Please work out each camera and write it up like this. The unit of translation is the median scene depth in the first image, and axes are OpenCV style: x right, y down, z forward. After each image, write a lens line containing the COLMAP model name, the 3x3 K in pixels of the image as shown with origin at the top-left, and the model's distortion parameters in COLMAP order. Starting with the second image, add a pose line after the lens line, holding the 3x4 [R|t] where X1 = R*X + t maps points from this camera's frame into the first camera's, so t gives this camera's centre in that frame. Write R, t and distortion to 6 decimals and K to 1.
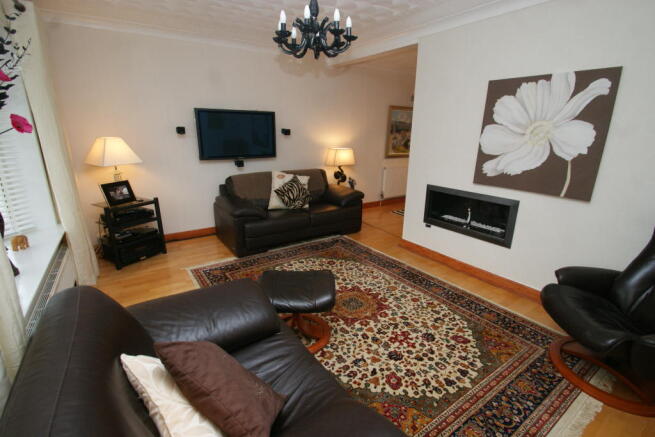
lens RADIAL K [[305.4, 0, 327.5], [0, 305.4, 218.5], [0, 0, 1]] dist [0.018002, -0.021352]
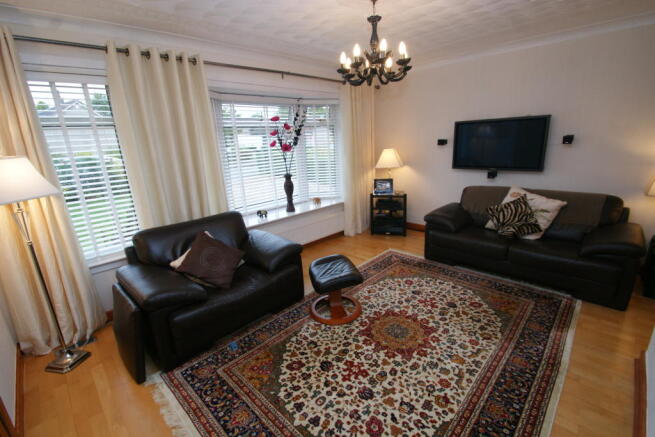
lens RADIAL K [[294.5, 0, 327.5], [0, 294.5, 218.5], [0, 0, 1]] dist [0.000077, -0.000025]
pose [[0.187426, 0.234472, -0.953884, 0.858762], [-0.226817, 0.955180, 0.190224, -0.181230], [0.955733, 0.180704, 0.232207, 0.549431]]
